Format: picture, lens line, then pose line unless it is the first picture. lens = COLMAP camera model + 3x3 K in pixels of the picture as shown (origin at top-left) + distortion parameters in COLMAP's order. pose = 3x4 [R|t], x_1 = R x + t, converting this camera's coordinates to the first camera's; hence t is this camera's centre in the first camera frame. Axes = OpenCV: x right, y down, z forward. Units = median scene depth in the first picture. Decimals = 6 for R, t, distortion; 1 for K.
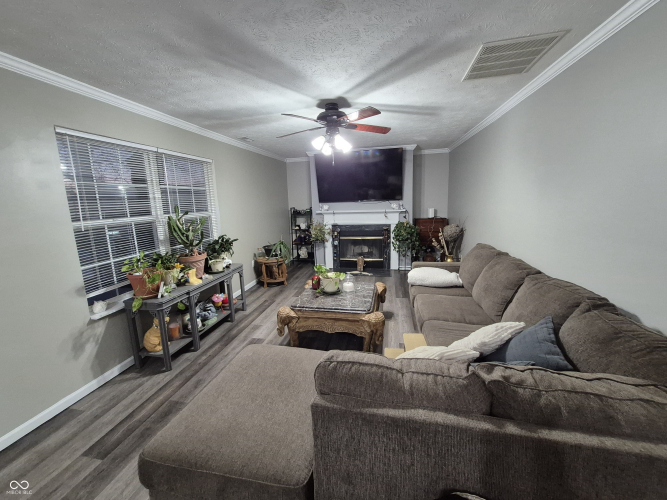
lens RADIAL K [[262.1, 0, 336.1], [0, 262.1, 241.5], [0, 0, 1]] dist [0.008203, 0.000389]
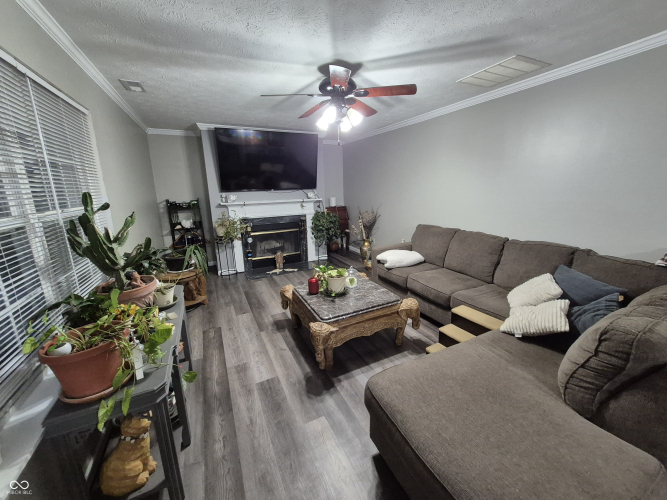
lens RADIAL K [[262.1, 0, 336.1], [0, 262.1, 241.5], [0, 0, 1]] dist [0.008203, 0.000389]
pose [[0.785282, -0.115634, 0.608244, -0.296091], [0.097825, 0.993237, 0.062526, -0.016411], [-0.611361, 0.010401, 0.791284, 0.174407]]
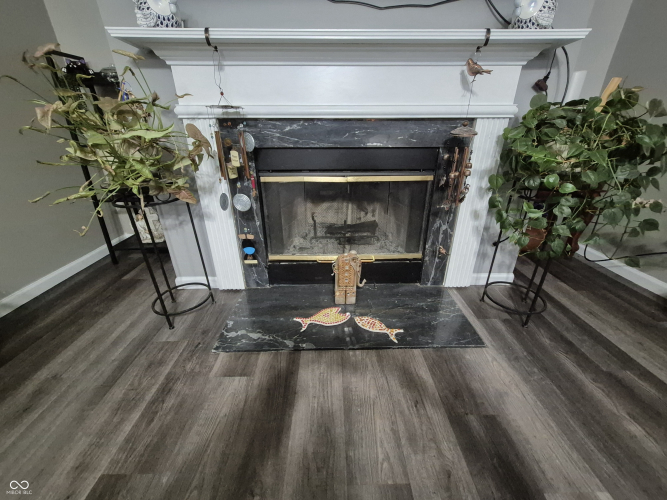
lens RADIAL K [[262.1, 0, 336.1], [0, 262.1, 241.5], [0, 0, 1]] dist [0.008203, 0.000389]
pose [[0.974803, -0.065695, 0.213176, 0.028097], [0.010055, 0.967620, 0.252213, -0.018888], [-0.222843, -0.243714, 0.943899, 0.769459]]
